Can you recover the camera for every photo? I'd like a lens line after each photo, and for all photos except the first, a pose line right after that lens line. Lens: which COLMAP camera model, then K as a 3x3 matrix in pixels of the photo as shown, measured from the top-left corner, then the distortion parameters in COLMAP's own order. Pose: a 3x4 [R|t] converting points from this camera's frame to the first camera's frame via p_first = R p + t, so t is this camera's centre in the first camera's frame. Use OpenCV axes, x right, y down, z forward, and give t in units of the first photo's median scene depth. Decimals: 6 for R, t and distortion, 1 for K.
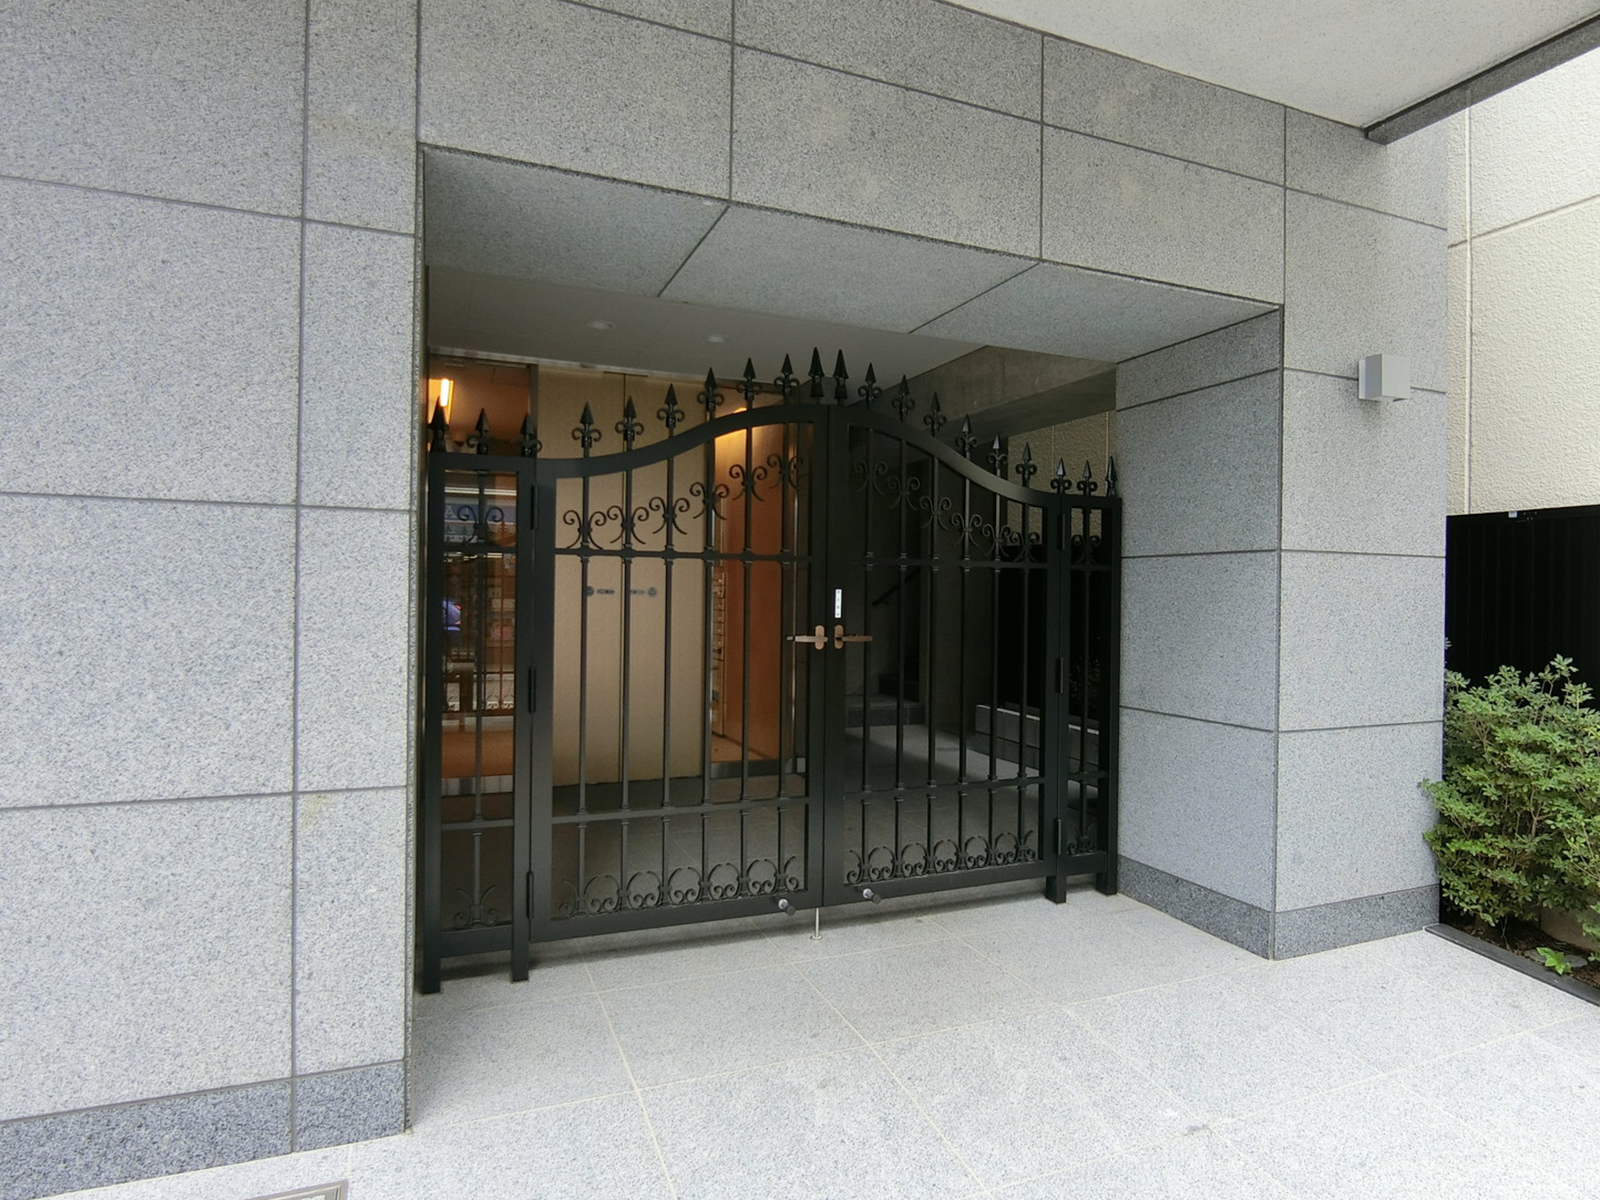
lens RADIAL K [[898.7, 0, 800.0], [0, 898.7, 600.0], [0, 0, 1]] dist [-0.019214, -0.000172]
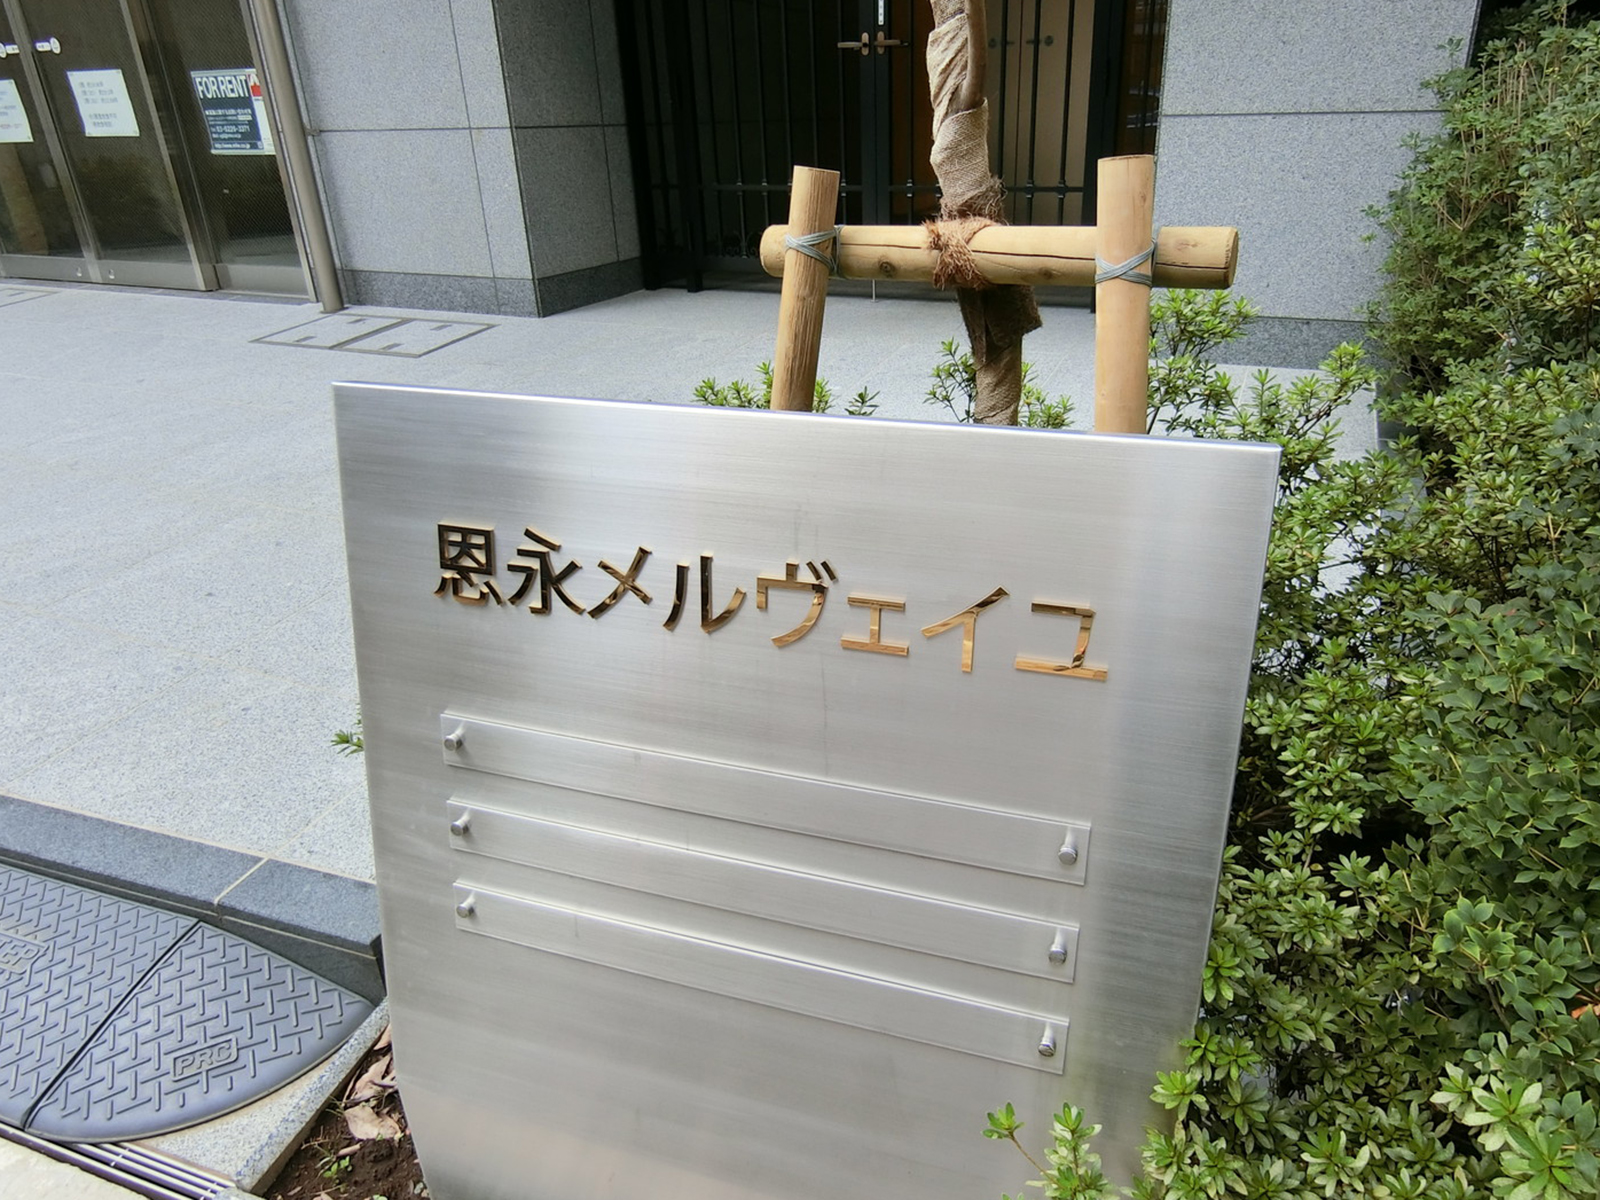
lens RADIAL K [[984.4, 0, 800.0], [0, 984.4, 600.0], [0, 0, 1]] dist [-0.005518, -0.001832]
pose [[0.686777, 0.300276, -0.661946, 1.719730], [0.022179, 0.901600, 0.432001, 0.232651], [0.726530, -0.311370, 0.612538, -0.149266]]
